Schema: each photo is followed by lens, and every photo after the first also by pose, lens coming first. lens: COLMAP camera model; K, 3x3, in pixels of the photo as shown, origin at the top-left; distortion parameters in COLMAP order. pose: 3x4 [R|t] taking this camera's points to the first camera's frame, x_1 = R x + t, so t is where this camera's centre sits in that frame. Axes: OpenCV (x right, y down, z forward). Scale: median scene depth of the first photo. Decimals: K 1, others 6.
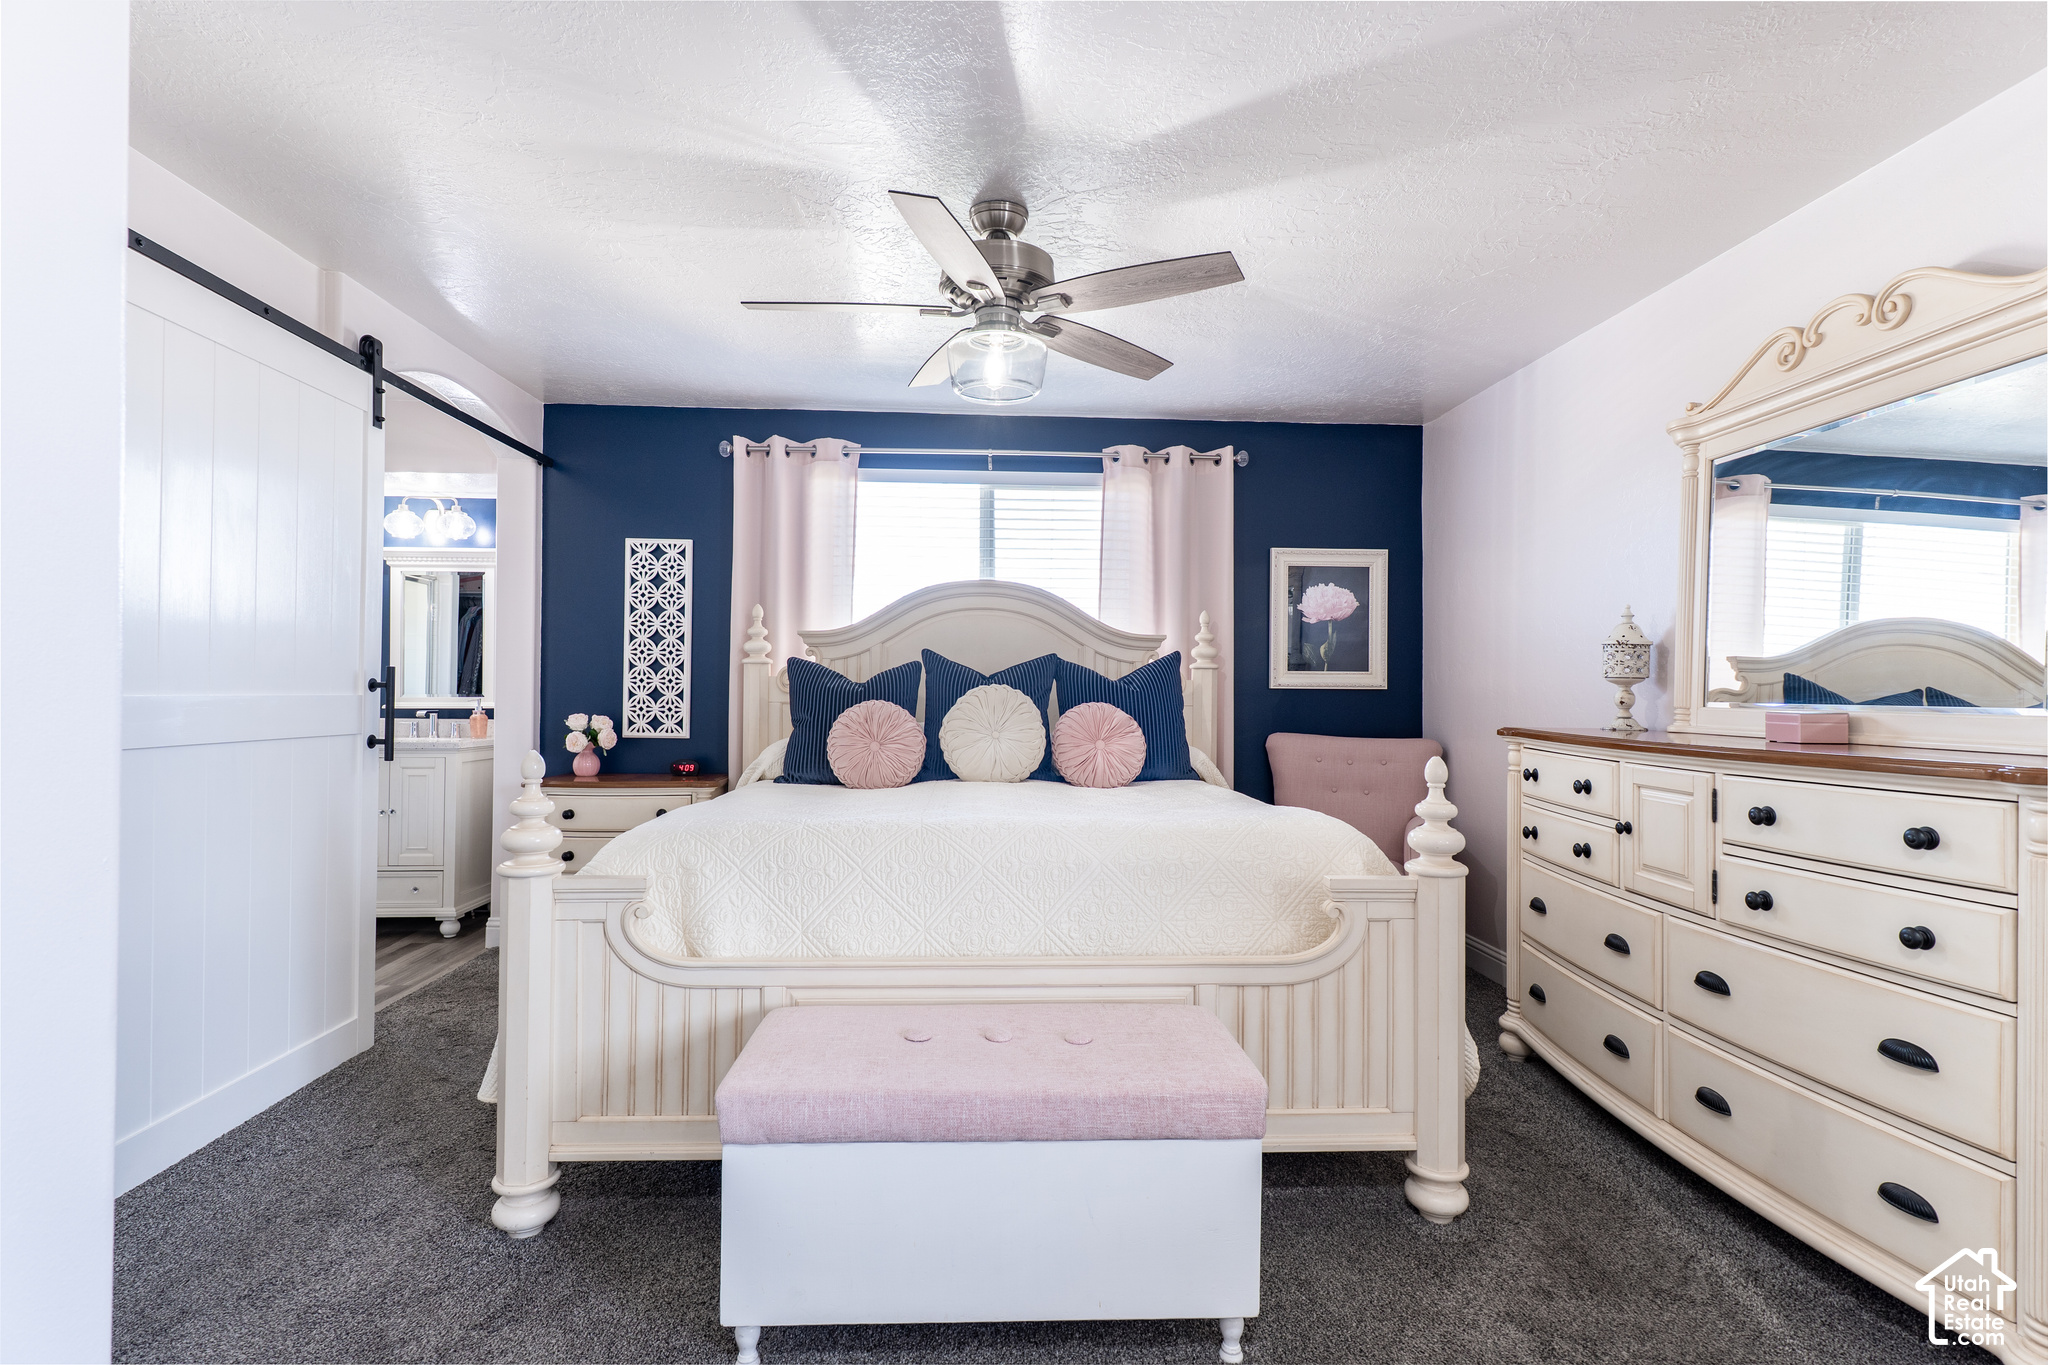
lens RADIAL K [[968.1, 0, 1024.0], [0, 968.1, 682.5], [0, 0, 1]] dist [0.000277, 0.000463]
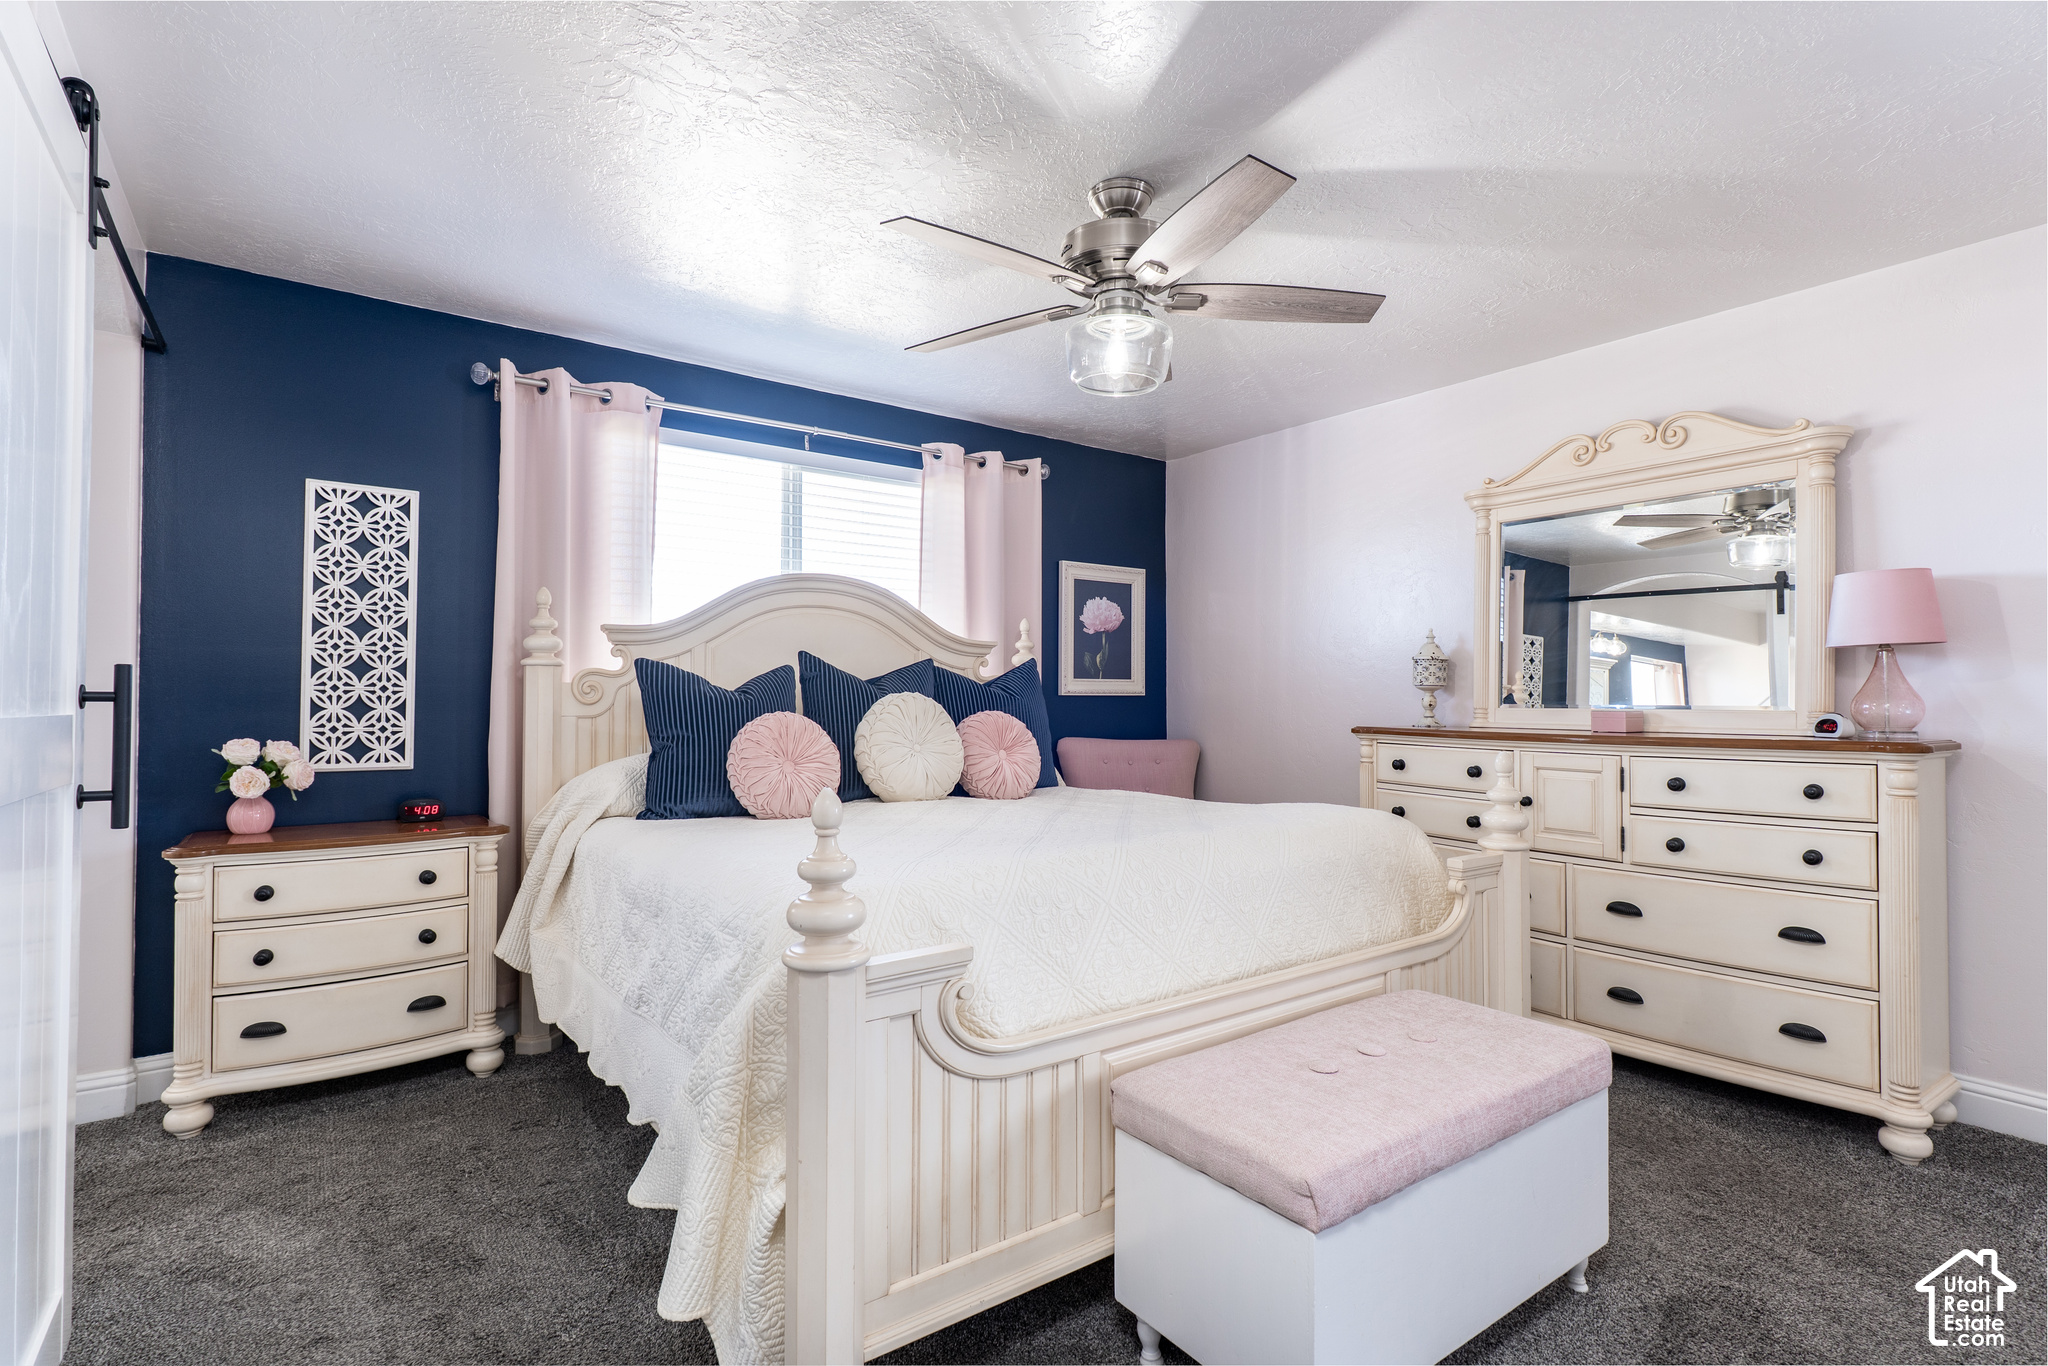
lens RADIAL K [[968.1, 0, 1024.0], [0, 968.1, 683.0], [0, 0, 1]] dist [0.000277, 0.000463]
pose [[0.835118, 0.002078, 0.550067, -0.366452], [0.000976, 0.999986, -0.005260, -0.001526], [-0.550070, 0.004929, 0.835104, 0.157416]]
